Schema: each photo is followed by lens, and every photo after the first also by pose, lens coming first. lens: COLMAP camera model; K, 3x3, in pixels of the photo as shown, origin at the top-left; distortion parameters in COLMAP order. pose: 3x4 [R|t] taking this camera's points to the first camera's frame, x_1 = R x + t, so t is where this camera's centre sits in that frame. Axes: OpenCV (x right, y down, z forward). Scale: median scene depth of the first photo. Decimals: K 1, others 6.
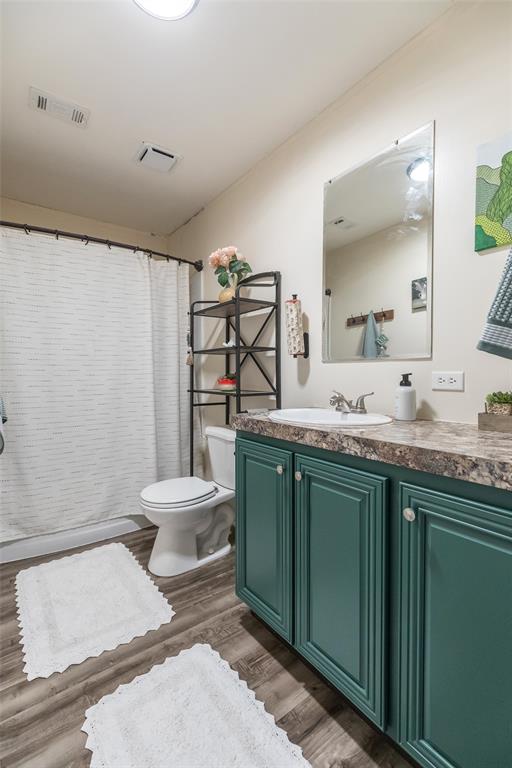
lens RADIAL K [[346.4, 0, 256.0], [0, 346.4, 384.0], [0, 0, 1]] dist [0.005755, -0.000200]
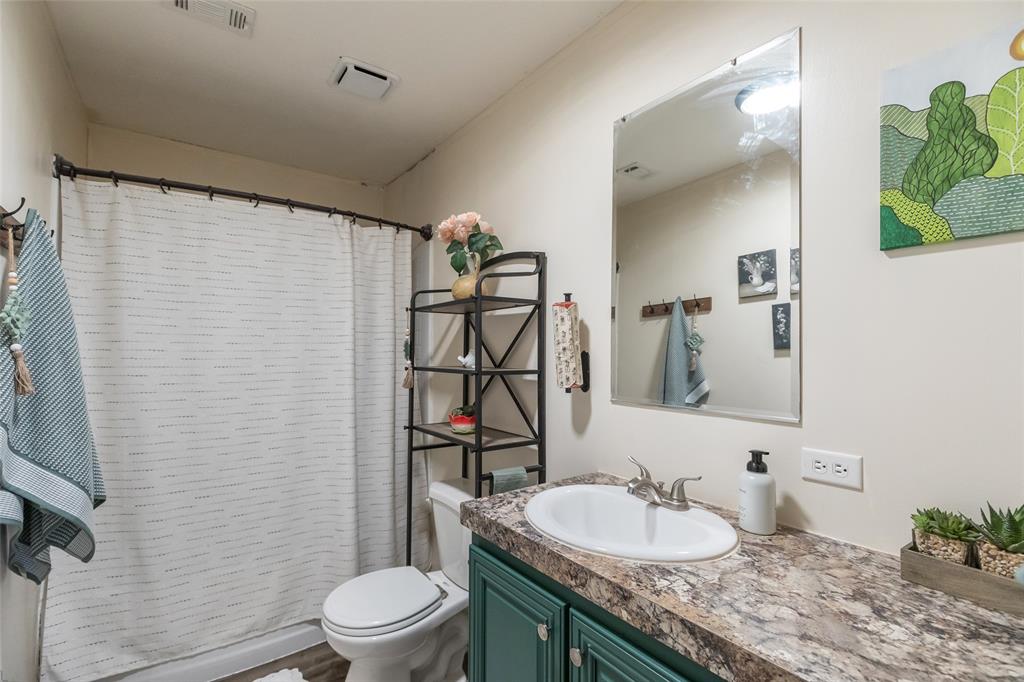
lens RADIAL K [[460.3, 0, 510.4], [0, 460.3, 358.4], [0, 0, 1]] dist [-0.000693, 0.000143]
pose [[0.999969, 0.005593, -0.005513, 0.009802], [-0.005695, 0.999809, -0.018672, -0.106083], [0.005407, 0.018703, 0.999810, 0.134049]]
